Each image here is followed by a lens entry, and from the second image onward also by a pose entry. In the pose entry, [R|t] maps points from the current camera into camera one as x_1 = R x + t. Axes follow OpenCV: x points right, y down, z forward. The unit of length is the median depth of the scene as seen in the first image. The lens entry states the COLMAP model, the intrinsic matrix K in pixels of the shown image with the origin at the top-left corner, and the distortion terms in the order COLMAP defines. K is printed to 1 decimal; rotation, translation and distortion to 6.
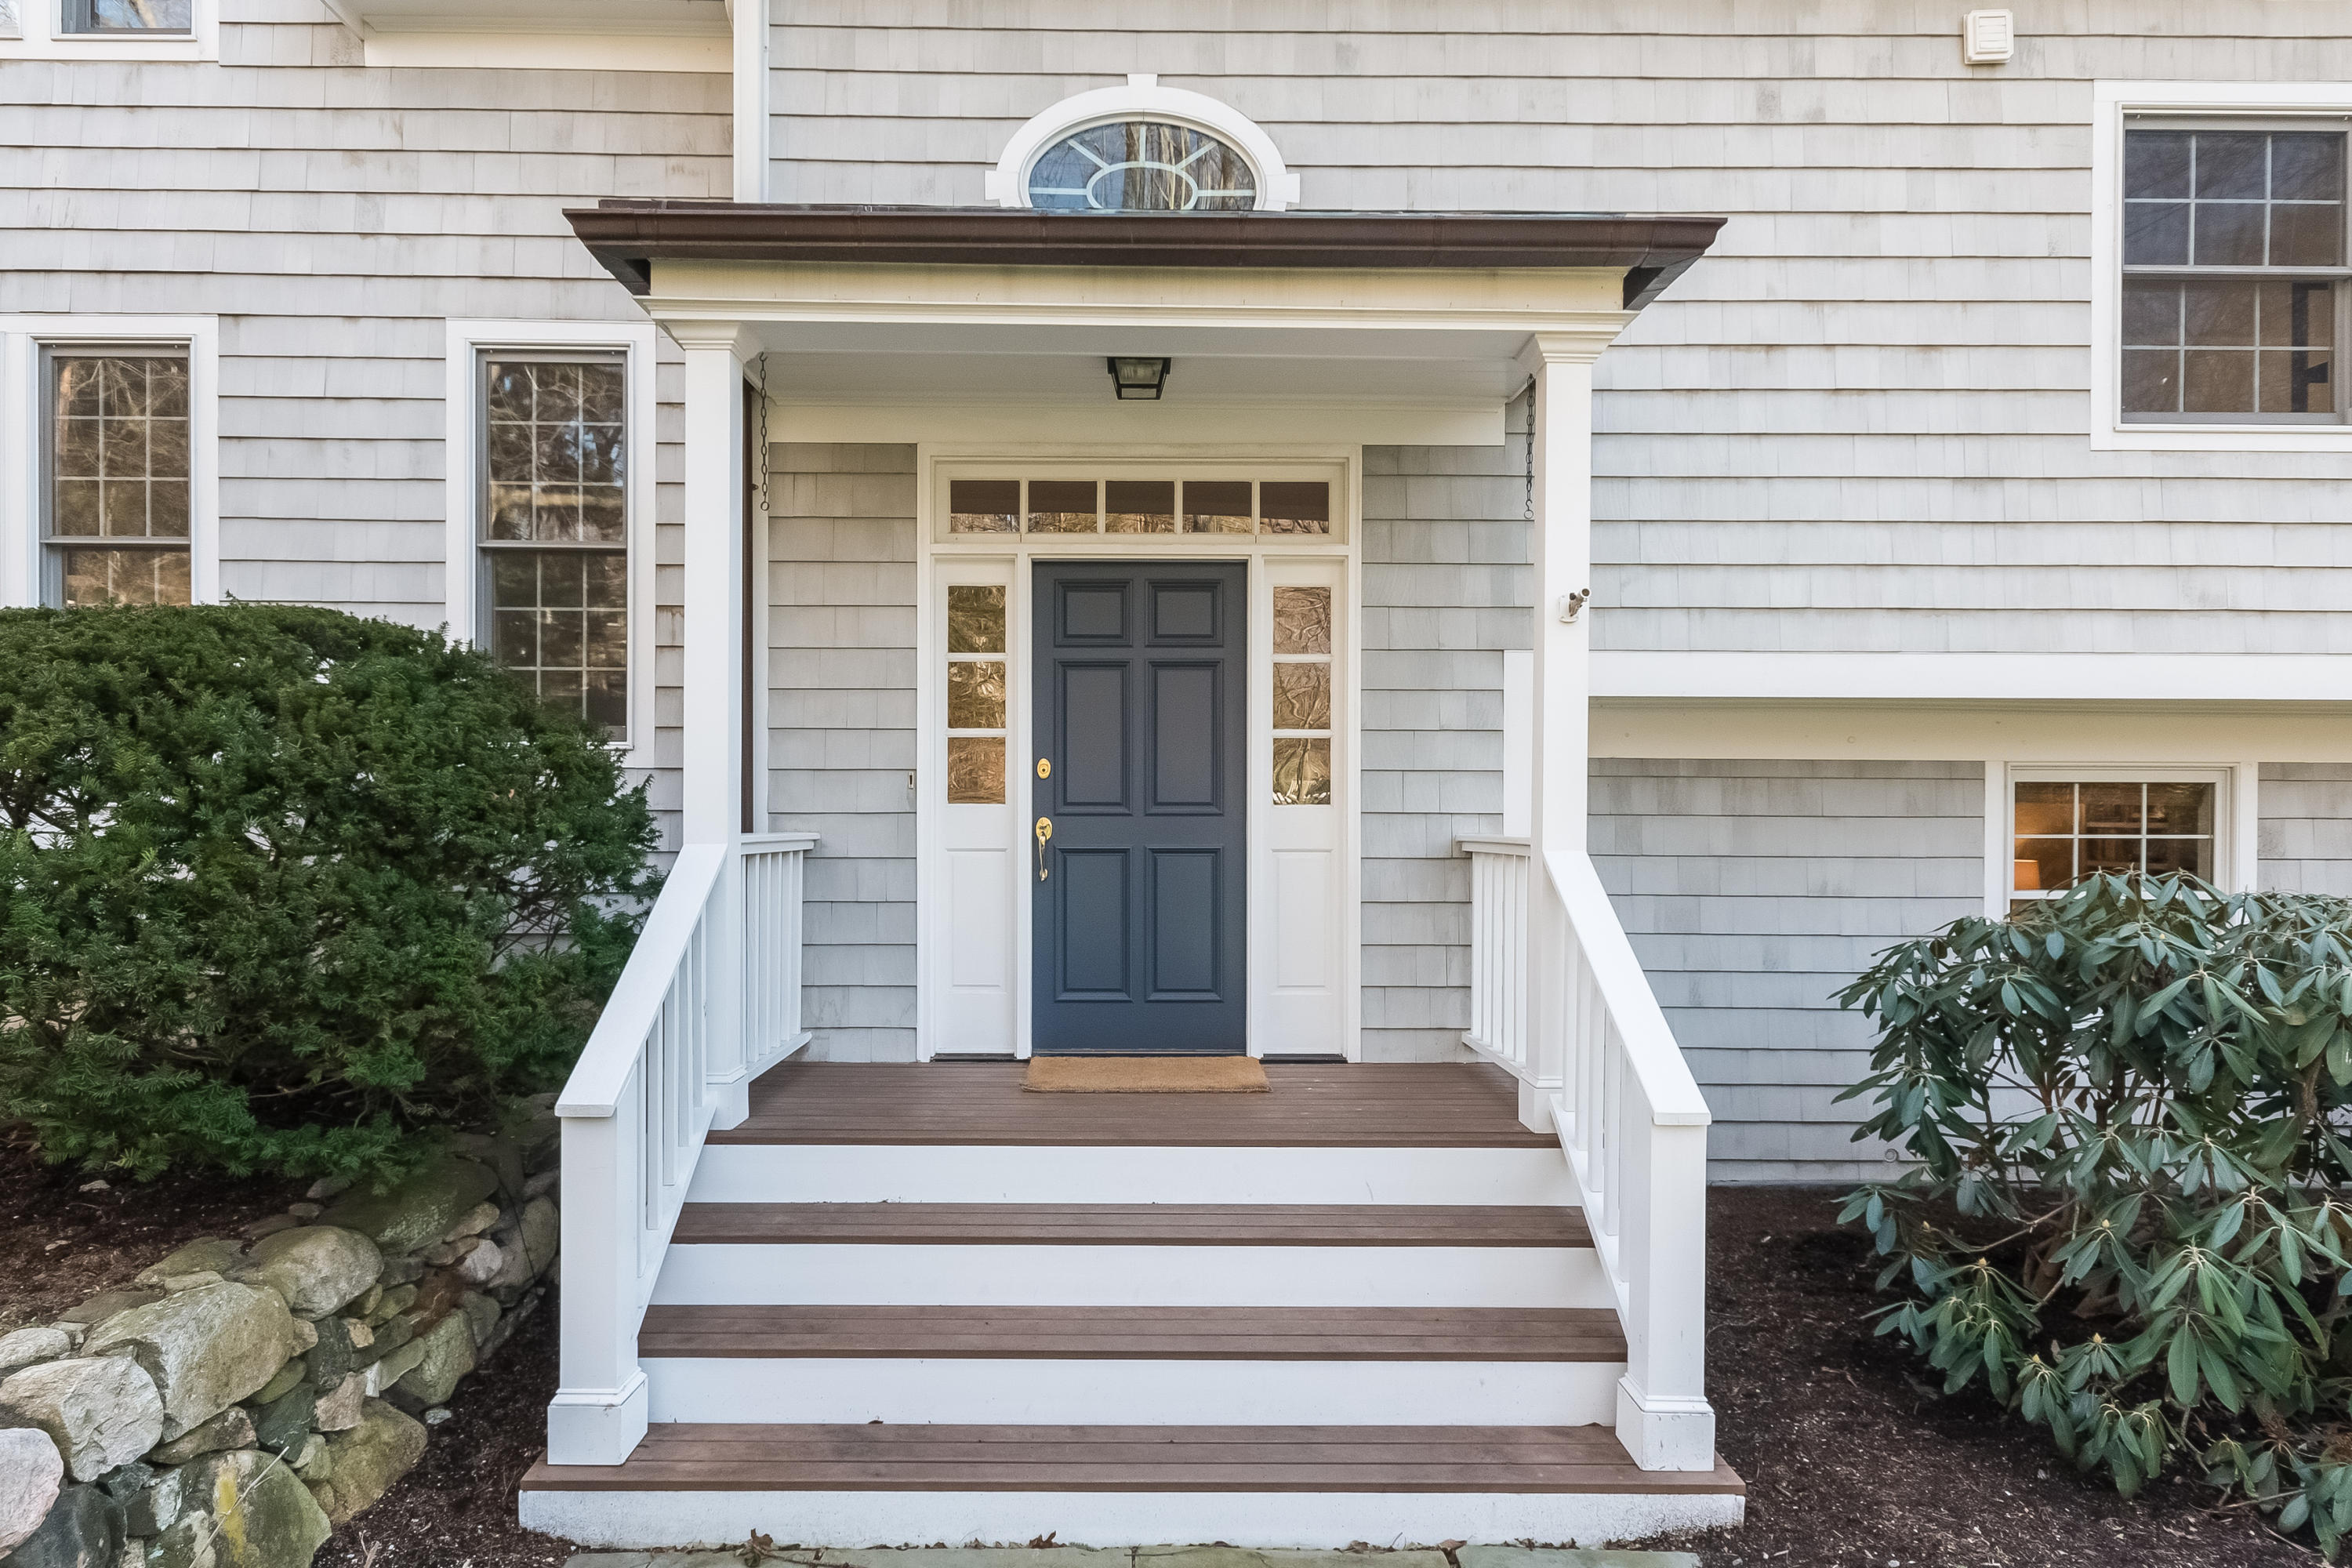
lens RADIAL K [[1369.4, 0, 1161.7], [0, 1369.4, 793.9], [0, 0, 1]] dist [0.003338, 0.000600]
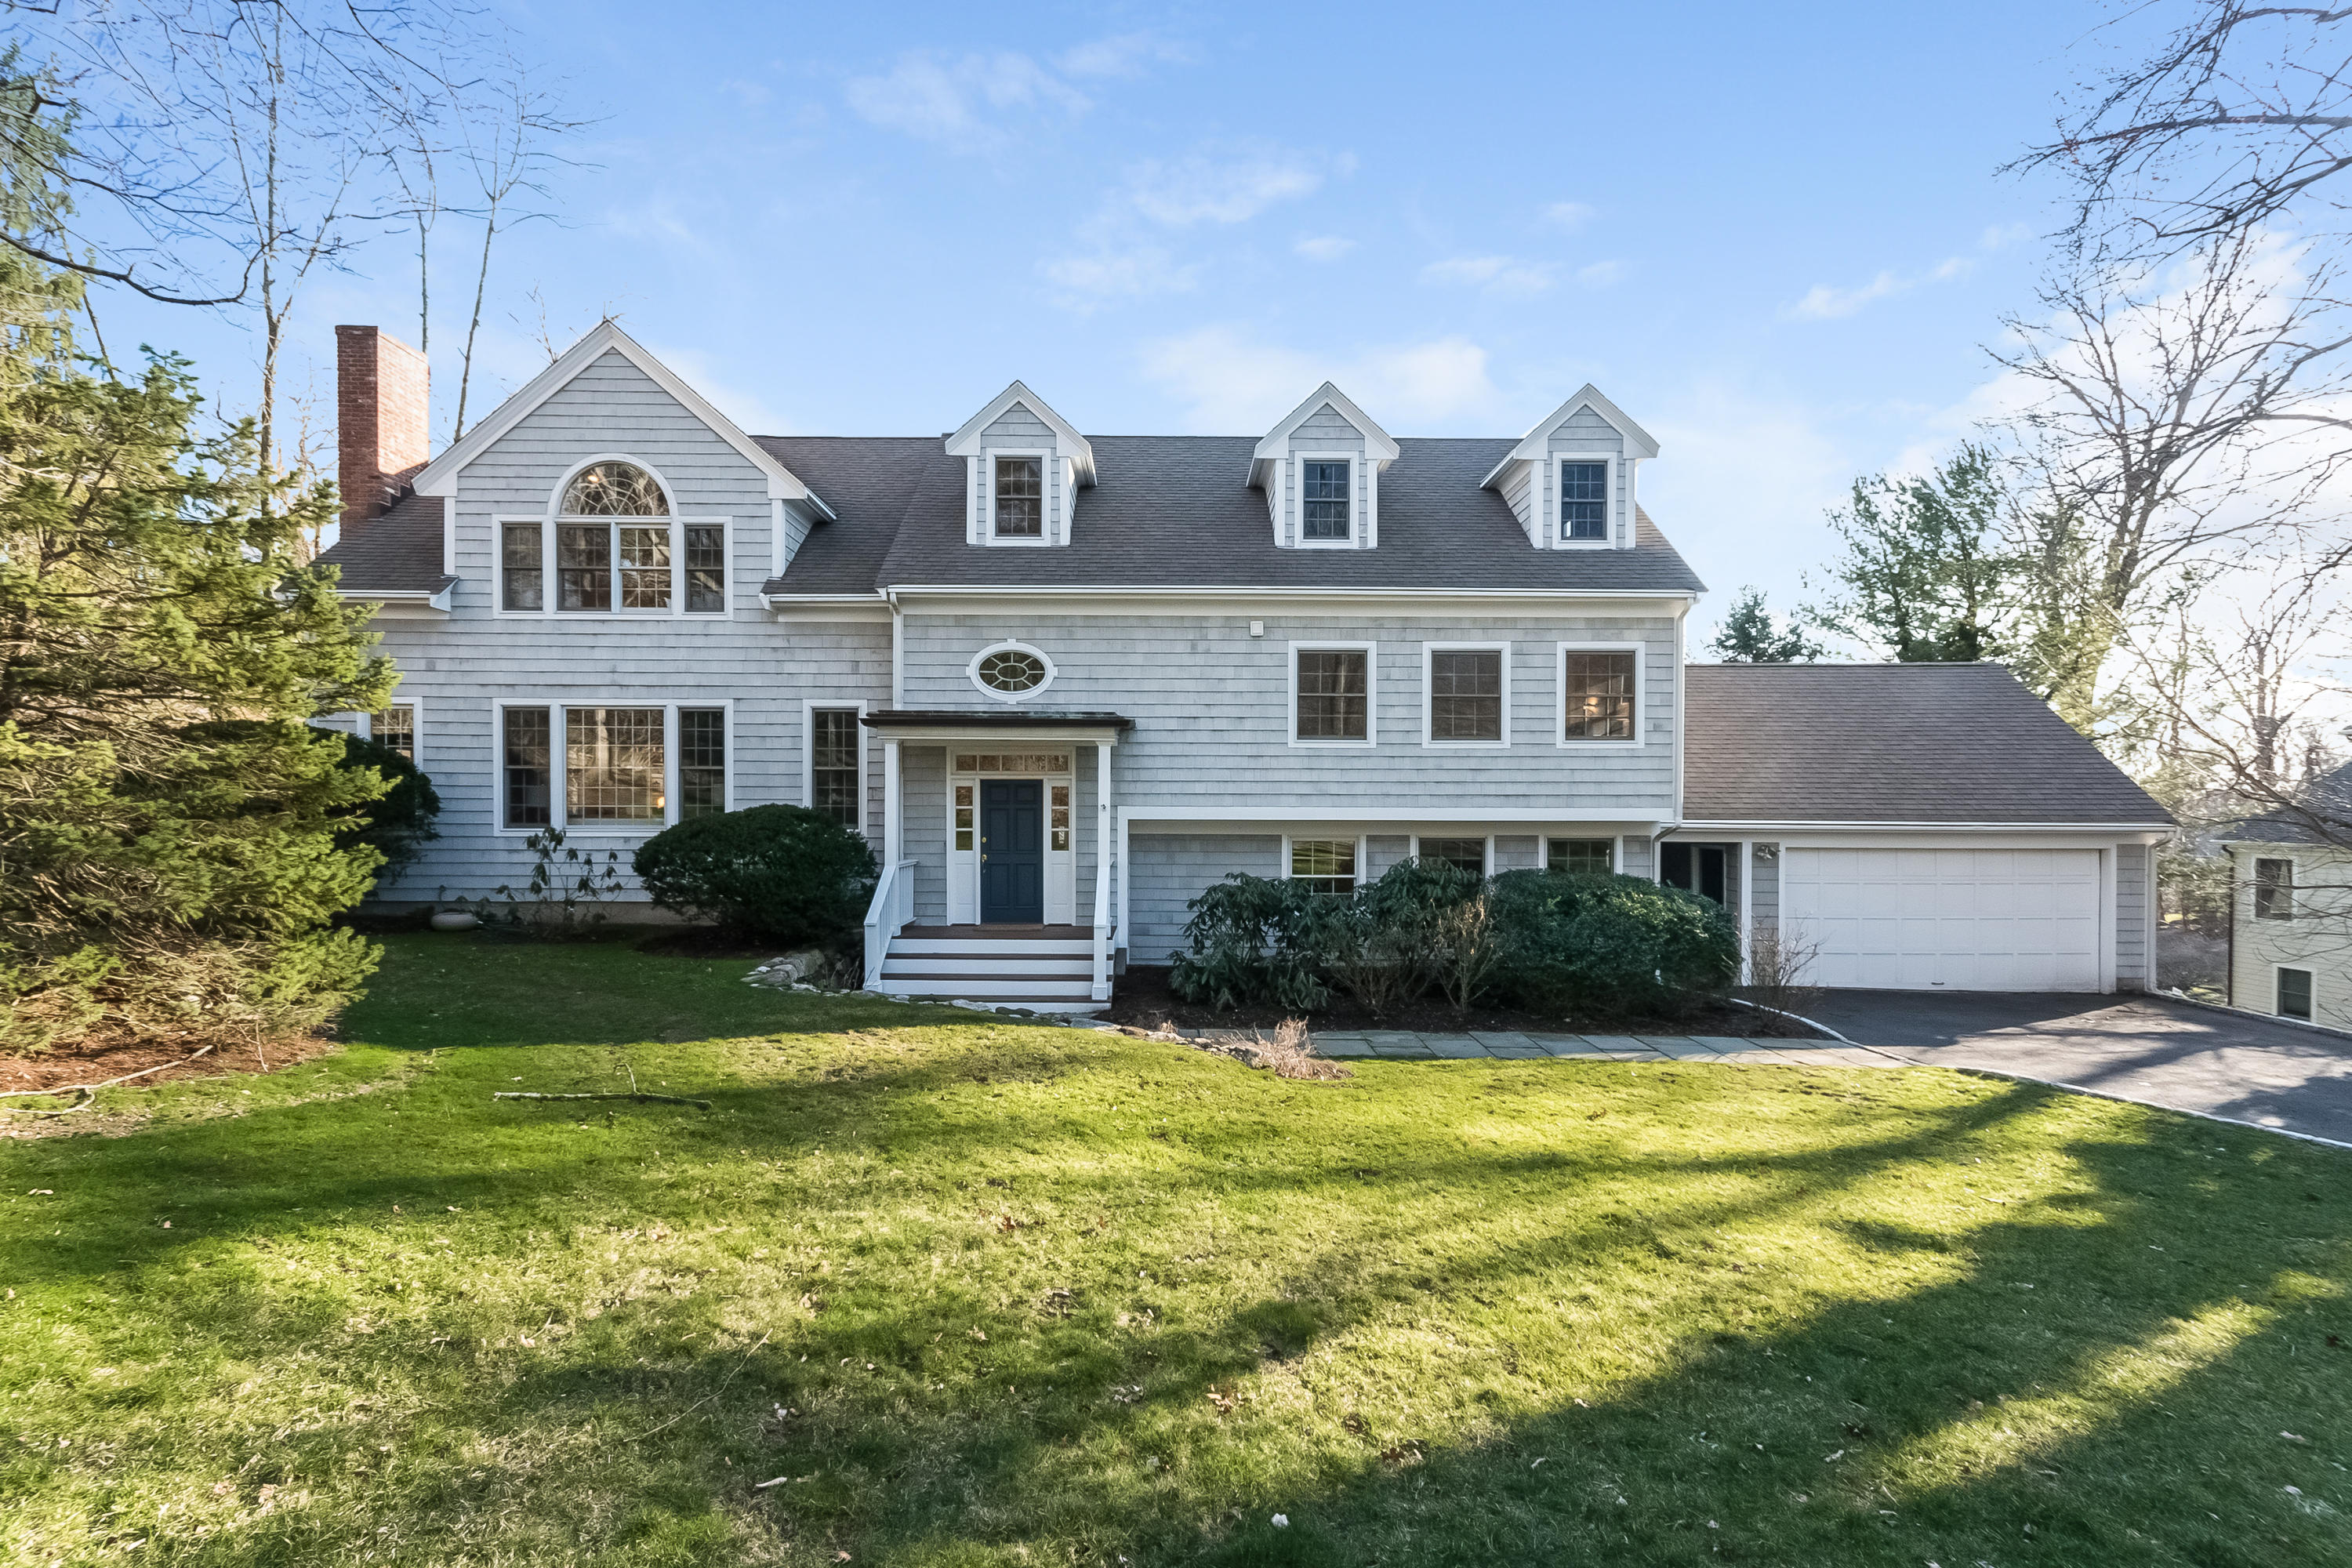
lens RADIAL K [[1100.5, 0, 1179.7], [0, 1100.5, 778.1], [0, 0, 1]] dist [0.015804, -0.000210]
pose [[0.999995, 0.000563, 0.003260, 0.396118], [-0.000558, 0.999999, -0.001341, -0.170836], [-0.003261, 0.001339, 0.999994, -1.760510]]
